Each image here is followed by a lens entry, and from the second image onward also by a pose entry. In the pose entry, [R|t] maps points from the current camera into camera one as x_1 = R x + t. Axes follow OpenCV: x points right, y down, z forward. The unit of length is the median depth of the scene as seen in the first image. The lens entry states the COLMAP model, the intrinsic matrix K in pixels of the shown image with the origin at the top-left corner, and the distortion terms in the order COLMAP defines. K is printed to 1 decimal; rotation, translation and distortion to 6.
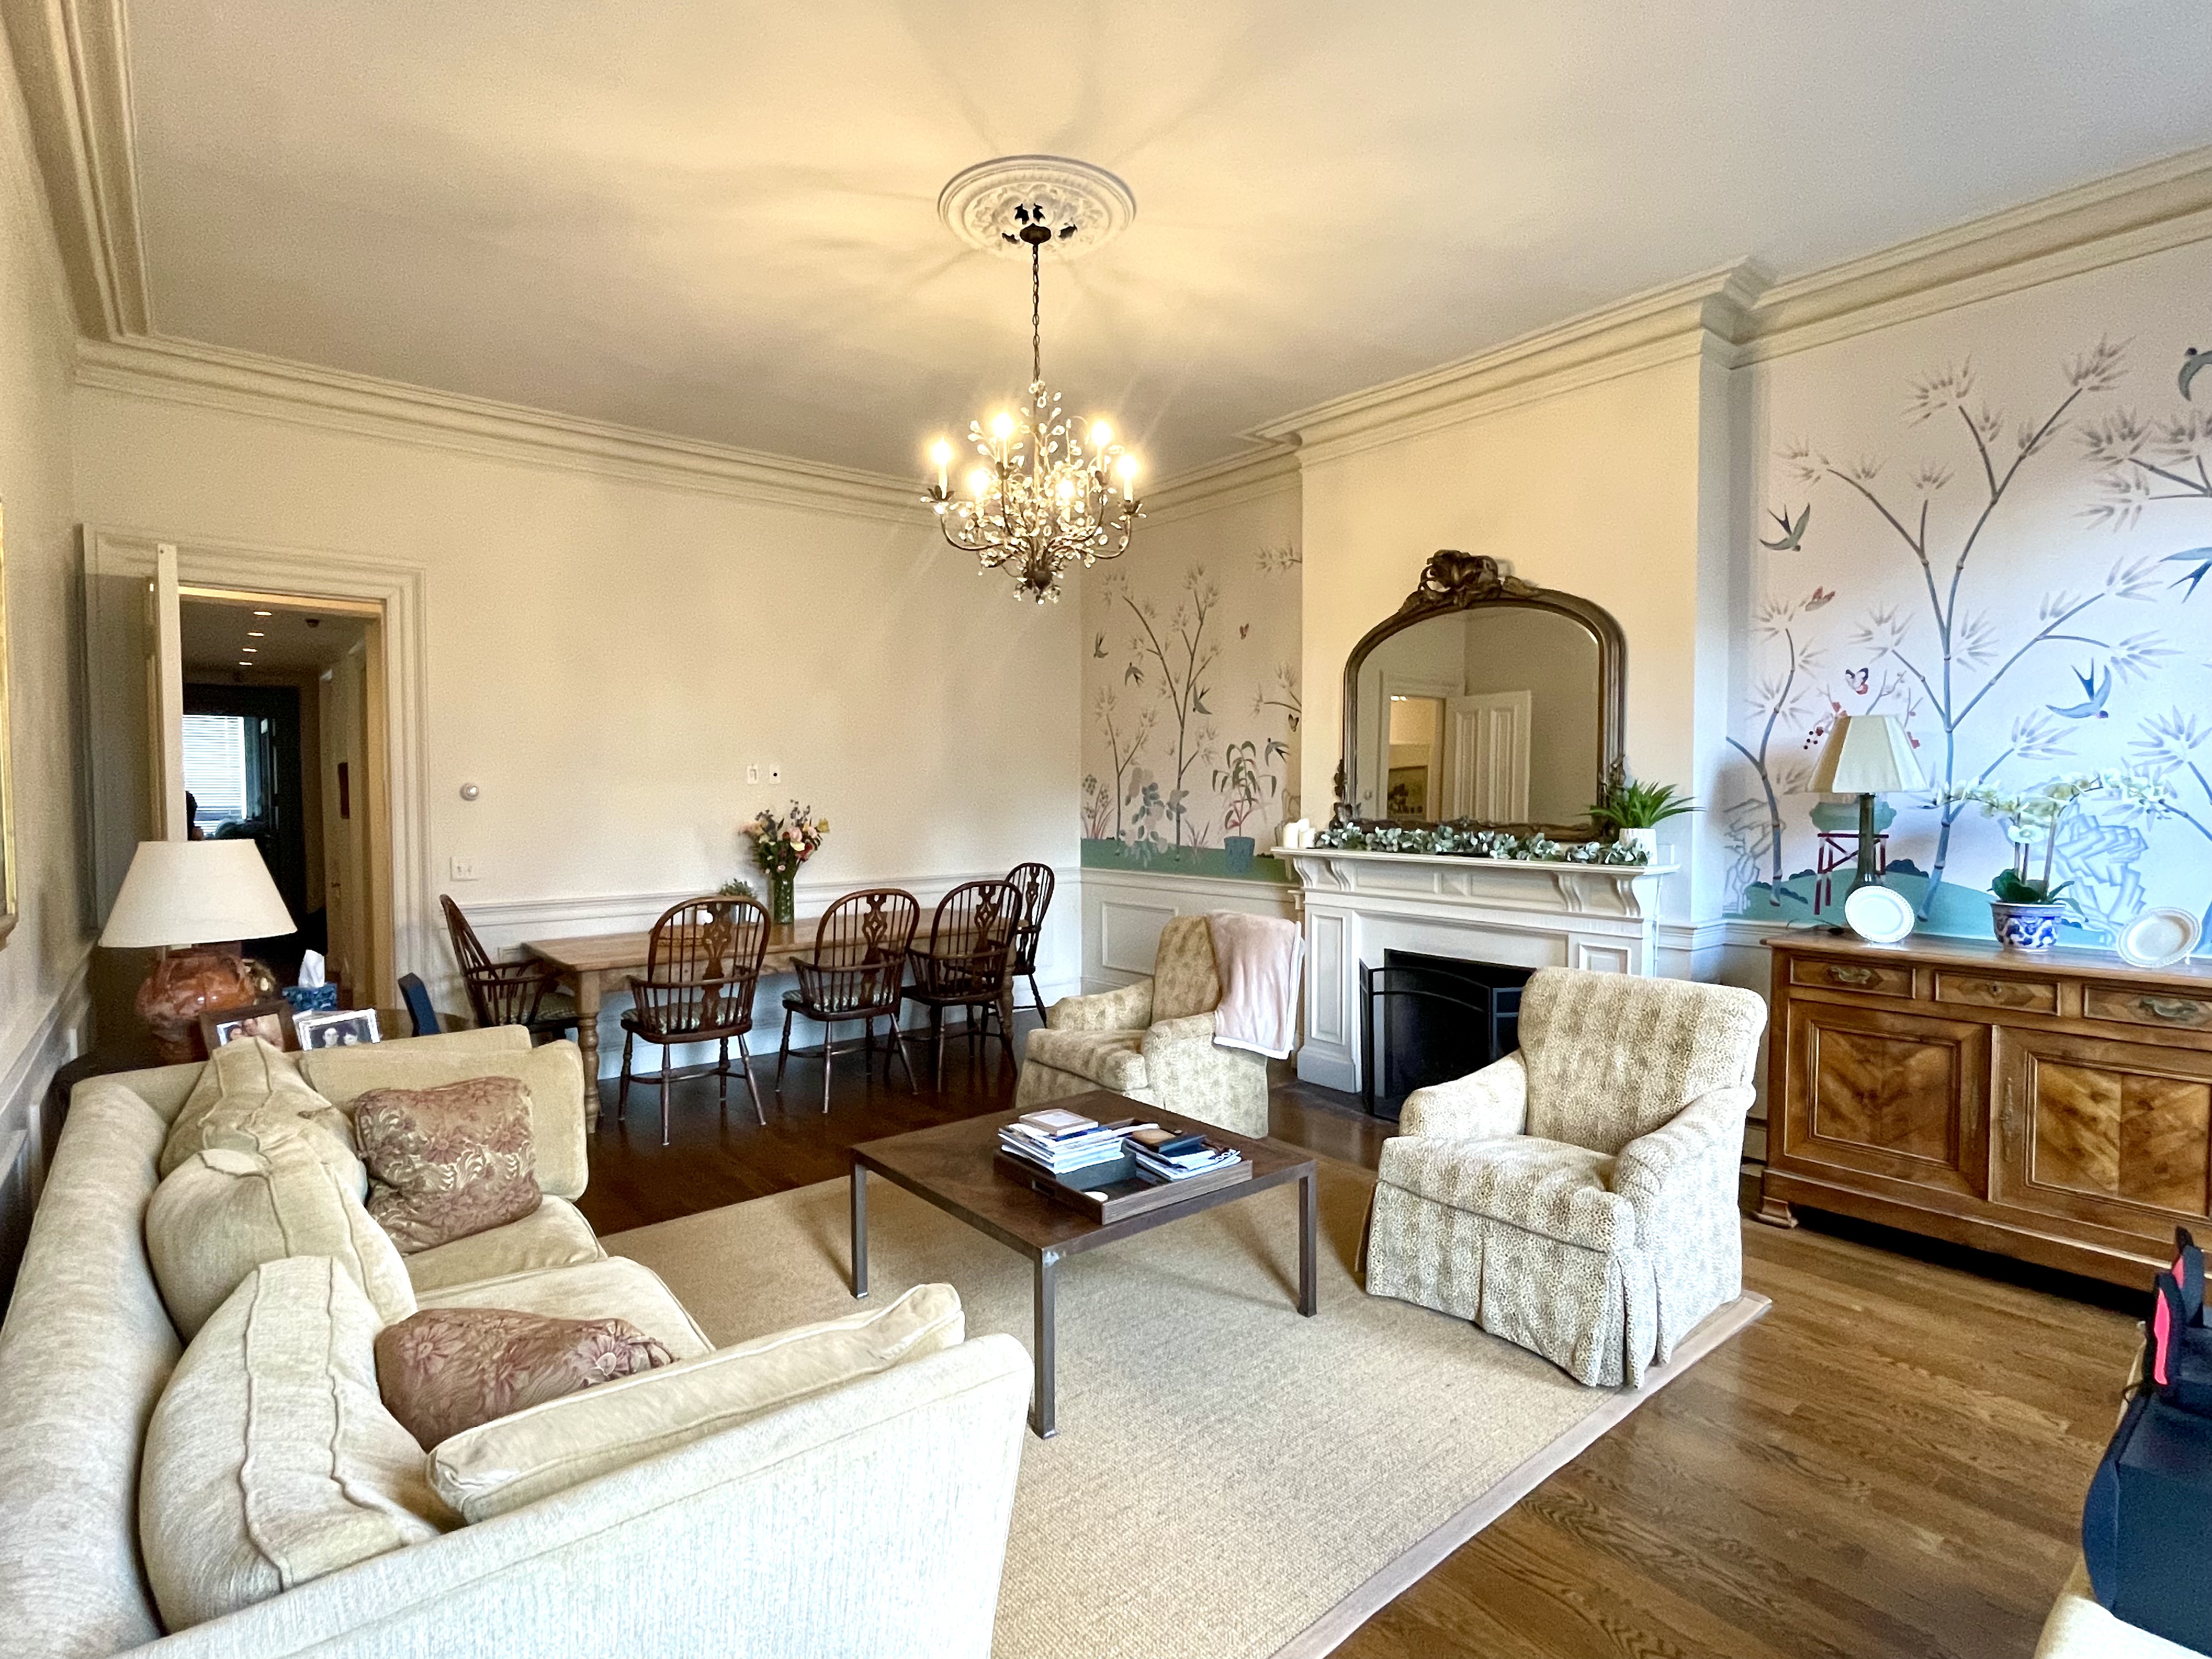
lens RADIAL K [[1108.6, 0, 1095.3], [0, 1108.6, 829.1], [0, 0, 1]] dist [-0.008623, 0.006339]
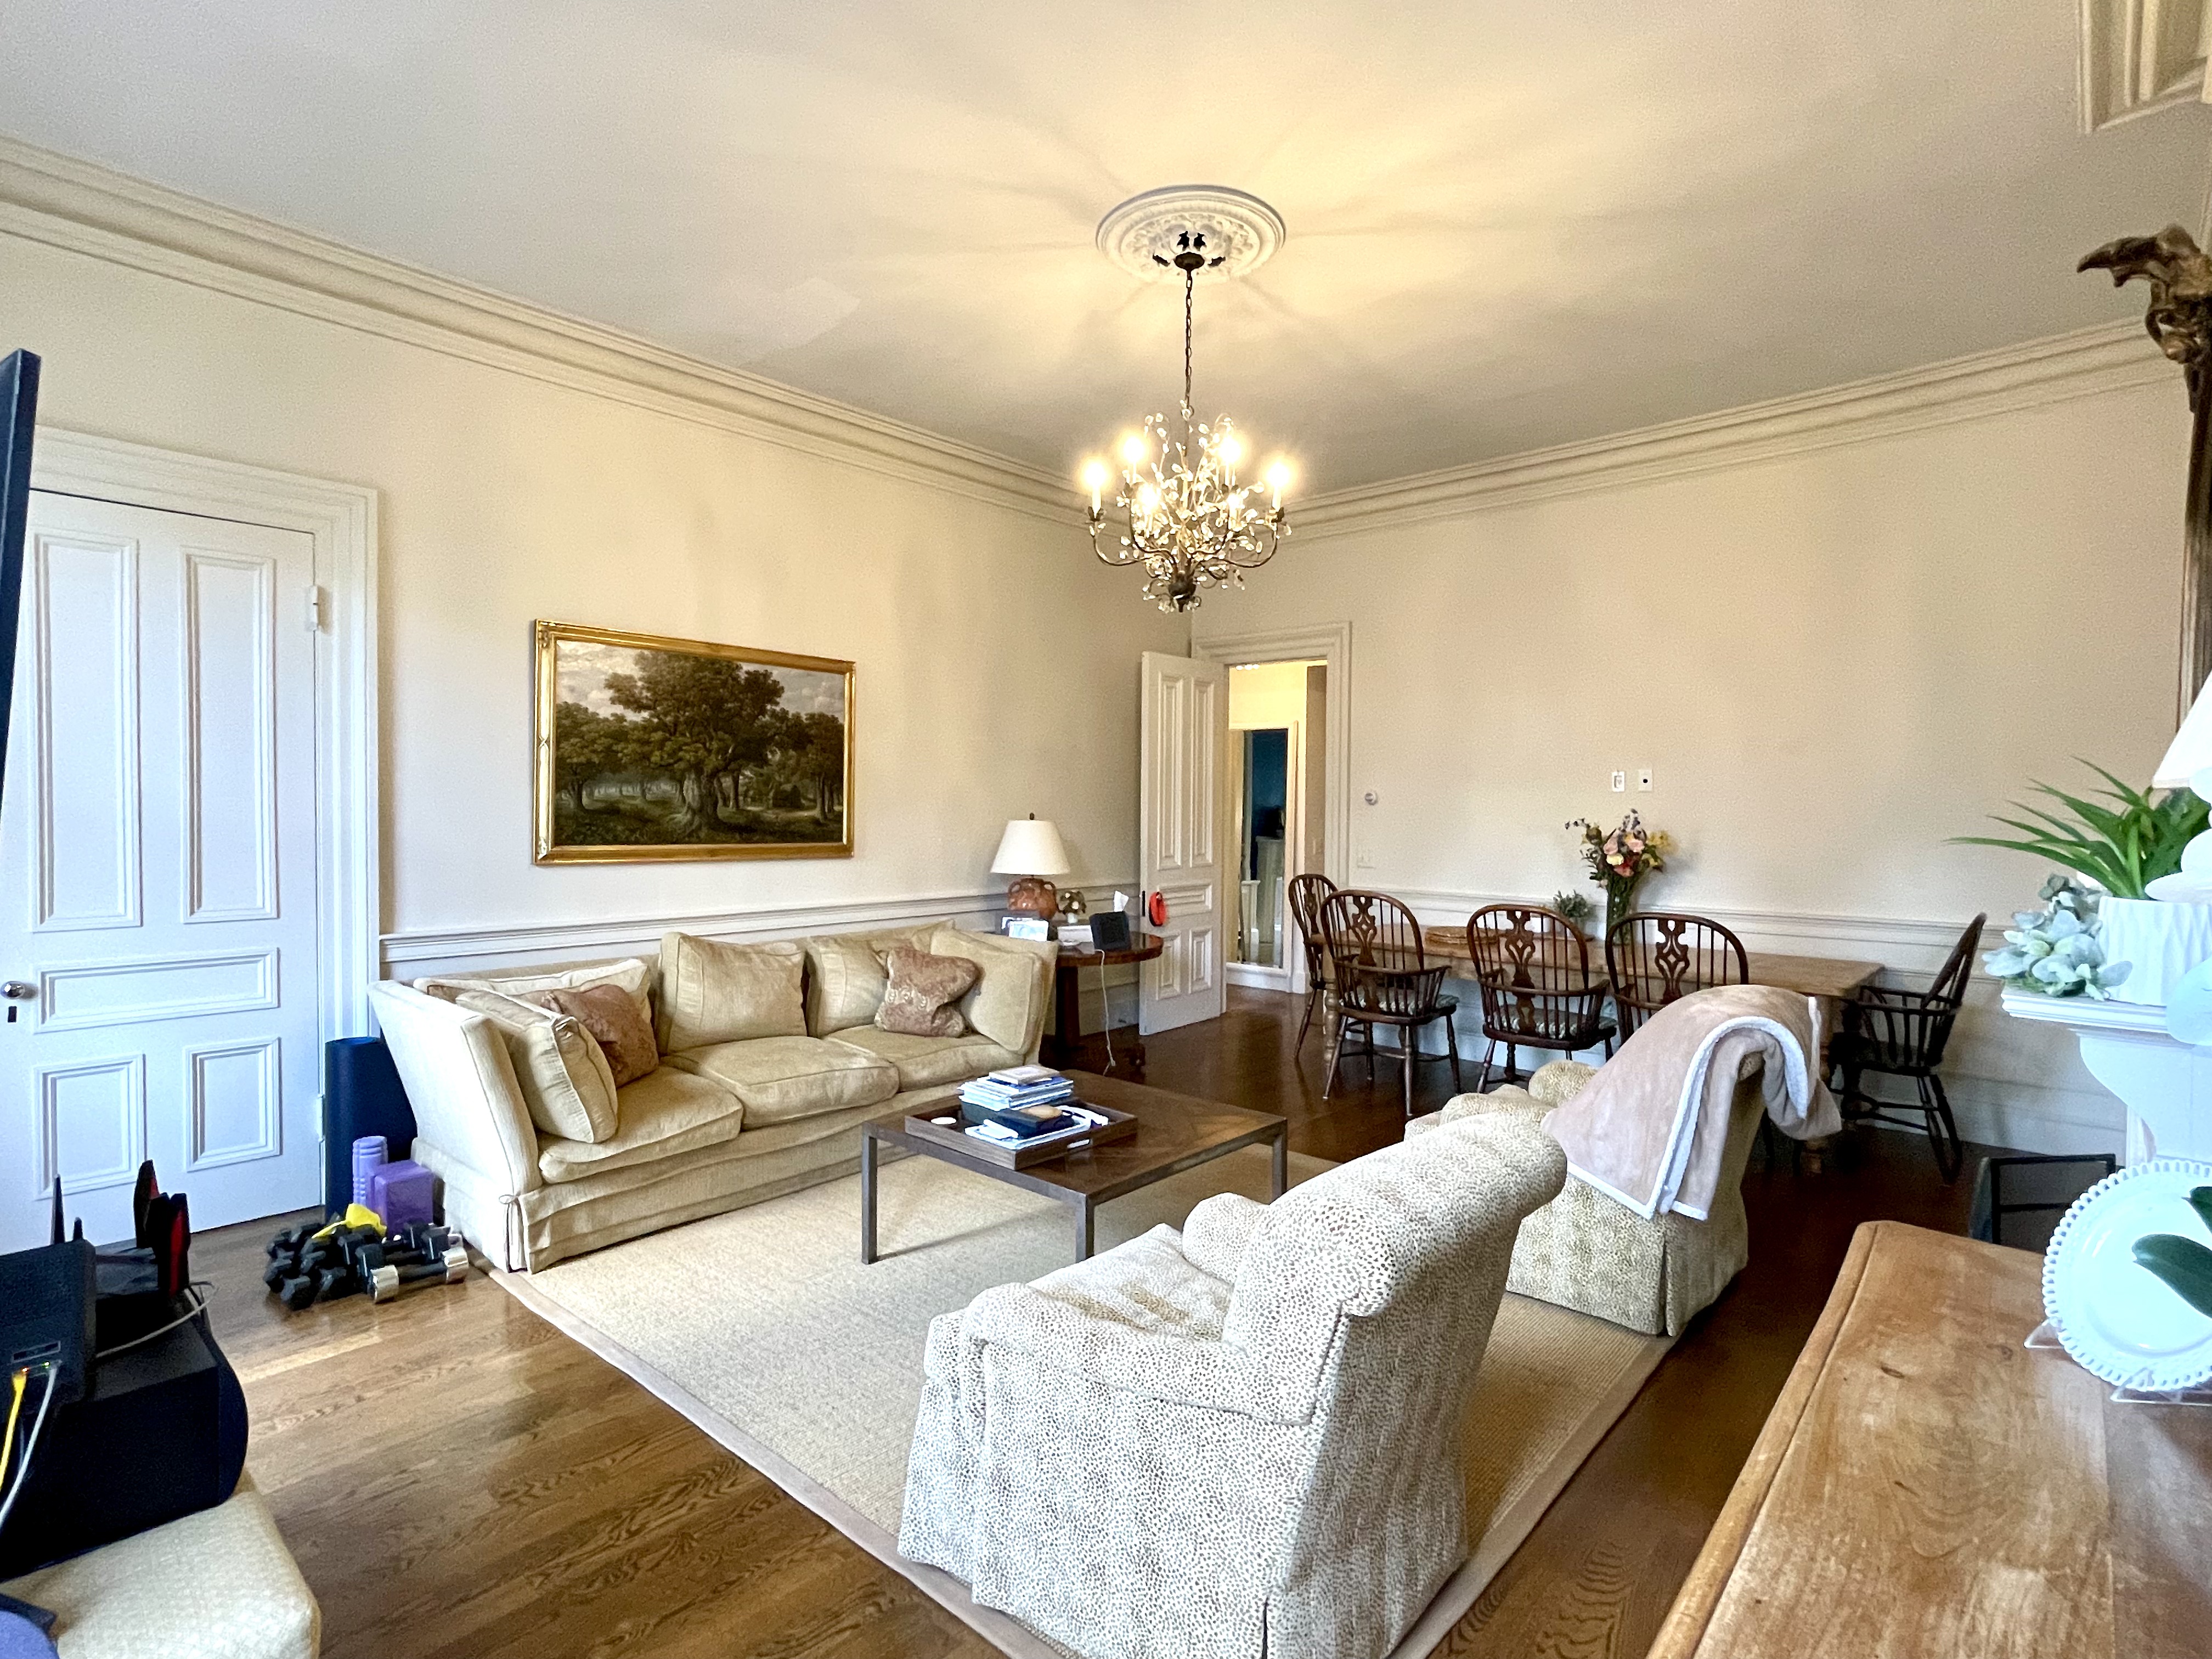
lens RADIAL K [[1108.6, 0, 1093.3], [0, 1108.6, 824.9], [0, 0, 1]] dist [-0.008623, 0.006339]
pose [[0.155103, 0.026994, -0.987530, 0.618300], [-0.044653, 0.998797, 0.020289, -0.013556], [0.986889, 0.040950, 0.156121, 0.483805]]
